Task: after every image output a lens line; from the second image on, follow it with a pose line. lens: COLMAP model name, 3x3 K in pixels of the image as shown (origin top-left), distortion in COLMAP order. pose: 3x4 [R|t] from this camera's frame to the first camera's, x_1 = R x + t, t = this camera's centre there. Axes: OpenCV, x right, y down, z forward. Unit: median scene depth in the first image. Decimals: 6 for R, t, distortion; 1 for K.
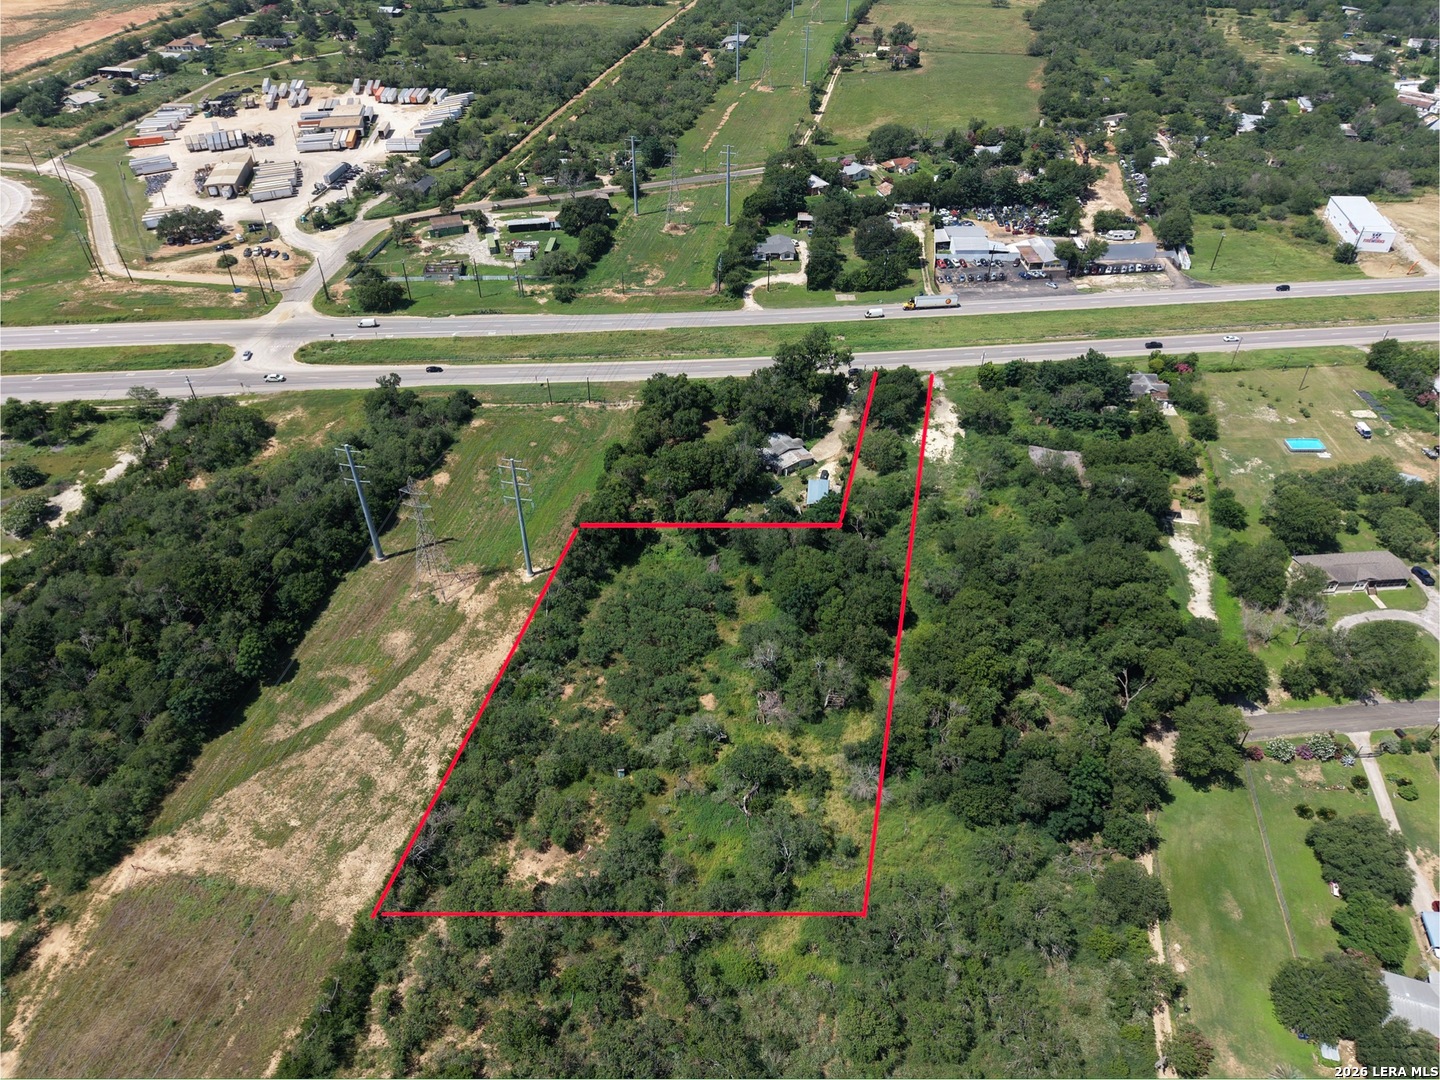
lens RADIAL K [[961.1, 0, 722.1], [0, 961.1, 540.1], [0, 0, 1]] dist [0.021218, -0.017580]
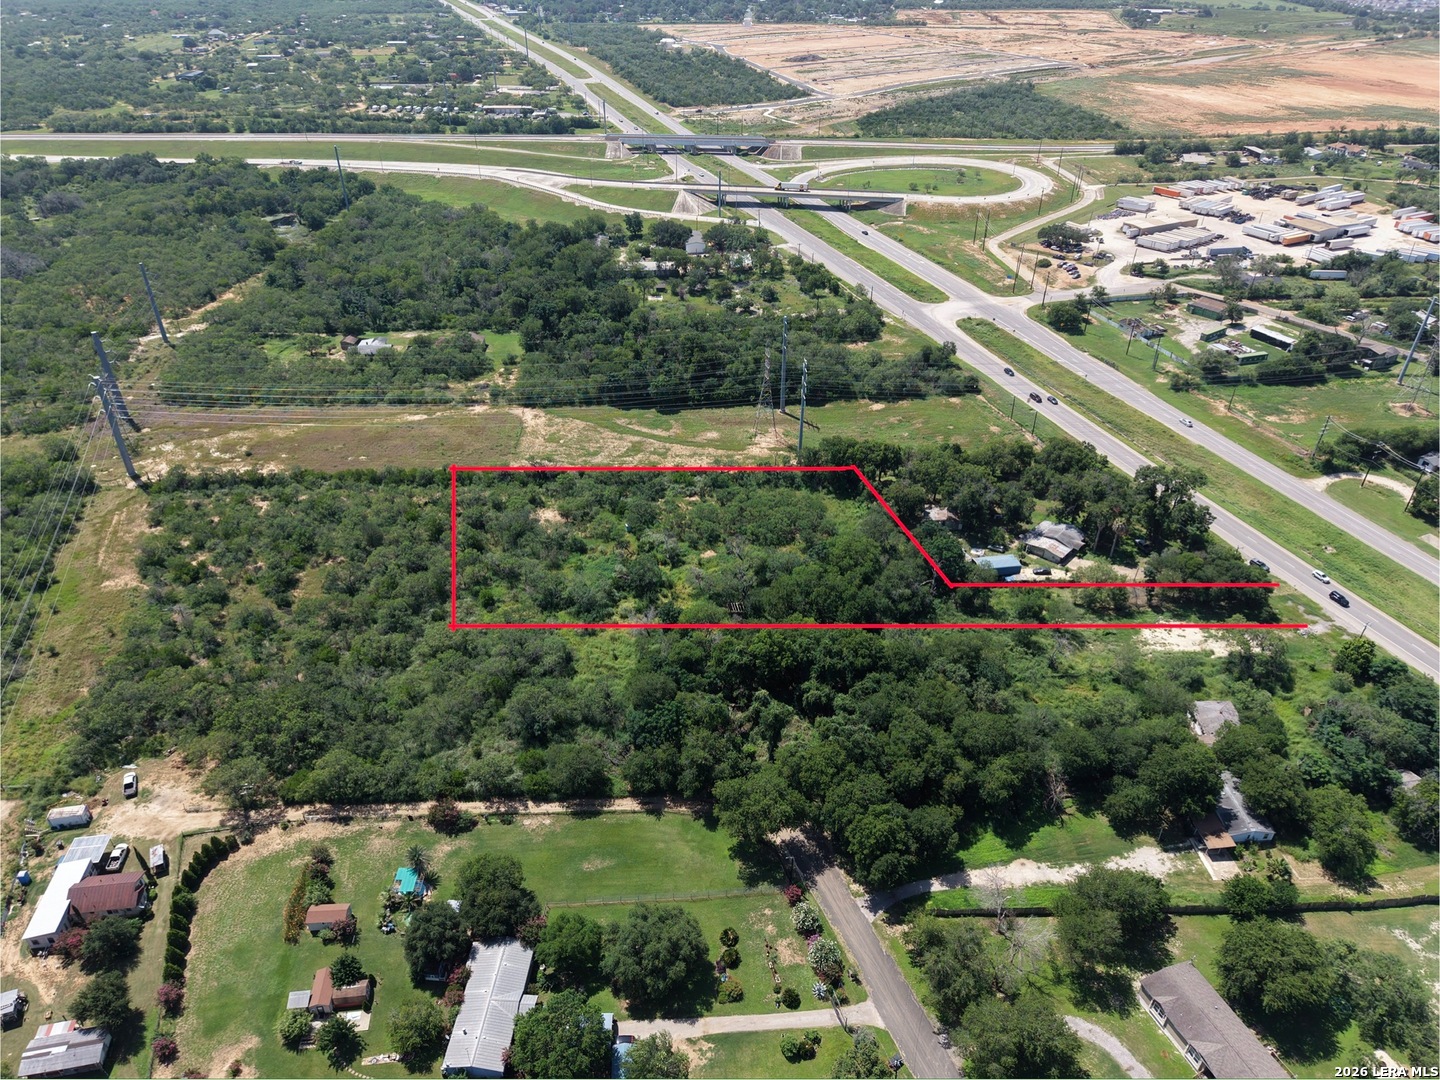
lens RADIAL K [[961.1, 0, 722.1], [0, 961.1, 540.1], [0, 0, 1]] dist [0.021218, -0.017580]
pose [[0.274625, 0.531021, -0.801622, 0.715745], [-0.613475, 0.738719, 0.279184, -0.151437], [0.740425, 0.415104, 0.528639, 0.234934]]
